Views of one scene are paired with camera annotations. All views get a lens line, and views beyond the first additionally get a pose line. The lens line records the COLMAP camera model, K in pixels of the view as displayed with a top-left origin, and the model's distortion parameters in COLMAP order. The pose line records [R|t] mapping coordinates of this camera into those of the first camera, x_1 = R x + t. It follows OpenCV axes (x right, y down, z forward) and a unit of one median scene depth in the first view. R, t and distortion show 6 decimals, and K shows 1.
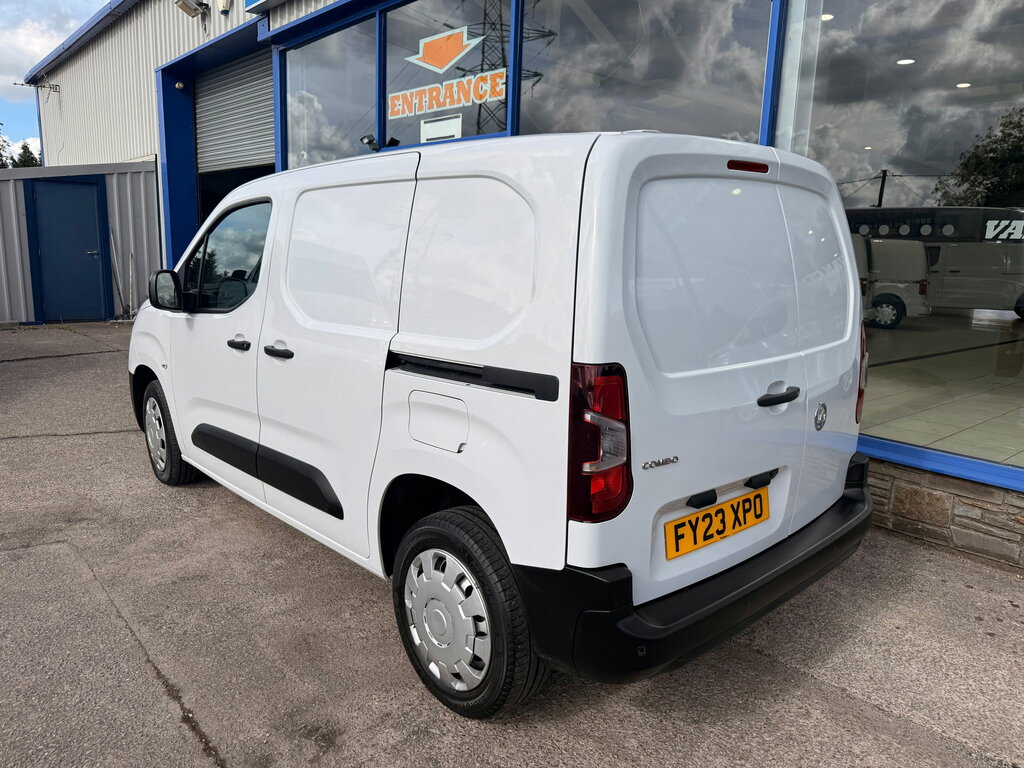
lens RADIAL K [[747.2, 0, 512.0], [0, 747.2, 384.0], [0, 0, 1]] dist [0.044415, -0.059747]
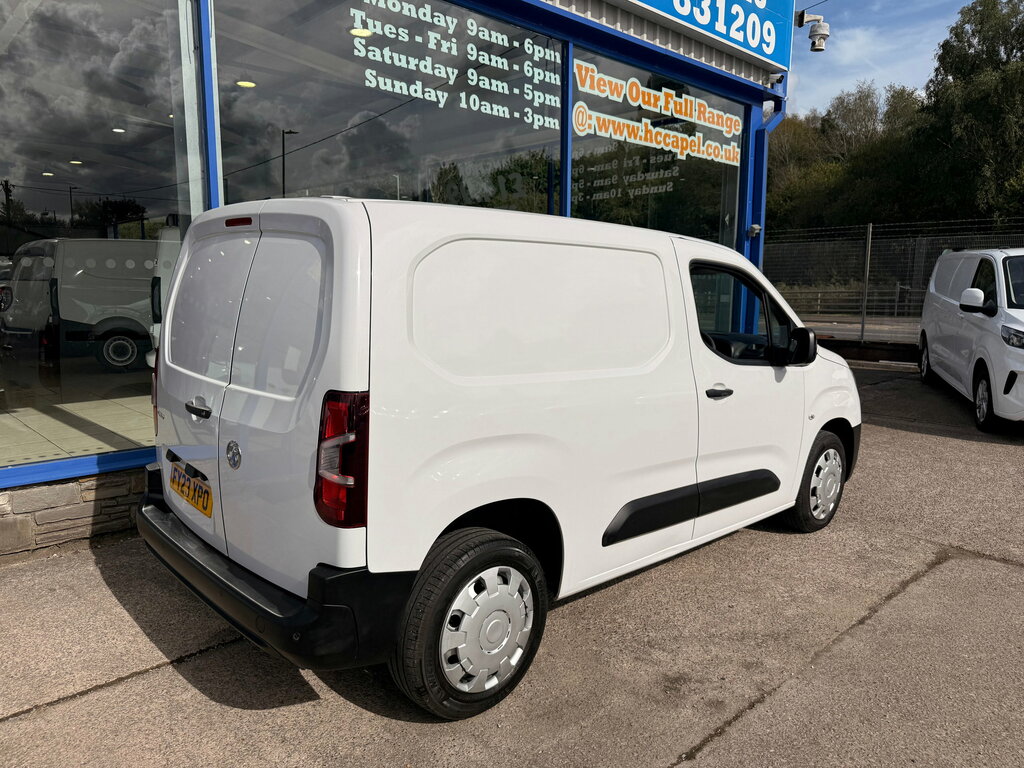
lens RADIAL K [[747.2, 0, 512.0], [0, 747.2, 384.0], [0, 0, 1]] dist [0.044415, -0.059747]
pose [[-0.068393, -0.181579, 0.980995, -1.381724], [0.157611, 0.968983, 0.190344, -0.310933], [-0.985130, 0.167634, -0.037653, 1.220195]]
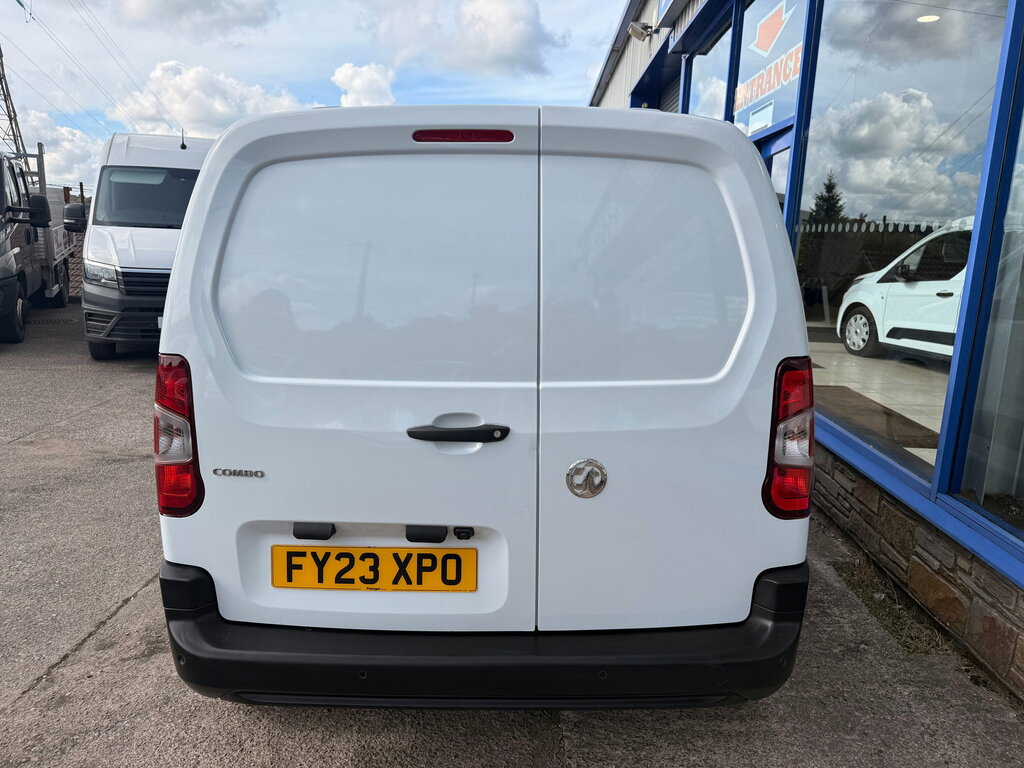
lens RADIAL K [[747.2, 0, 512.0], [0, 747.2, 384.0], [0, 0, 1]] dist [0.044415, -0.059747]
pose [[0.736162, 0.119301, -0.666208, 0.889401], [-0.128603, 0.991065, 0.035369, -0.065575], [0.664475, 0.059639, 0.744927, 0.459337]]
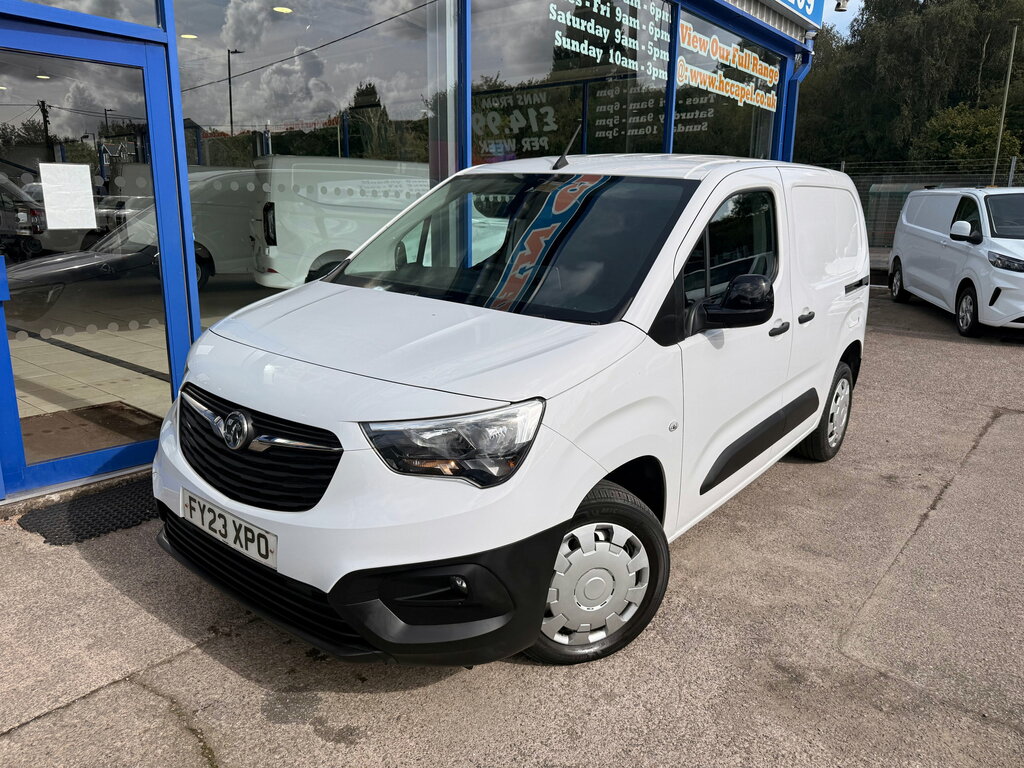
lens RADIAL K [[753.8, 0, 512.0], [0, 753.8, 384.0], [0, 0, 1]] dist [0.007417, 0.003638]
pose [[-0.191654, -0.271117, 0.943273, -1.852026], [0.135094, 0.944654, 0.298962, -0.495216], [-0.972121, 0.184728, -0.144420, 2.183912]]
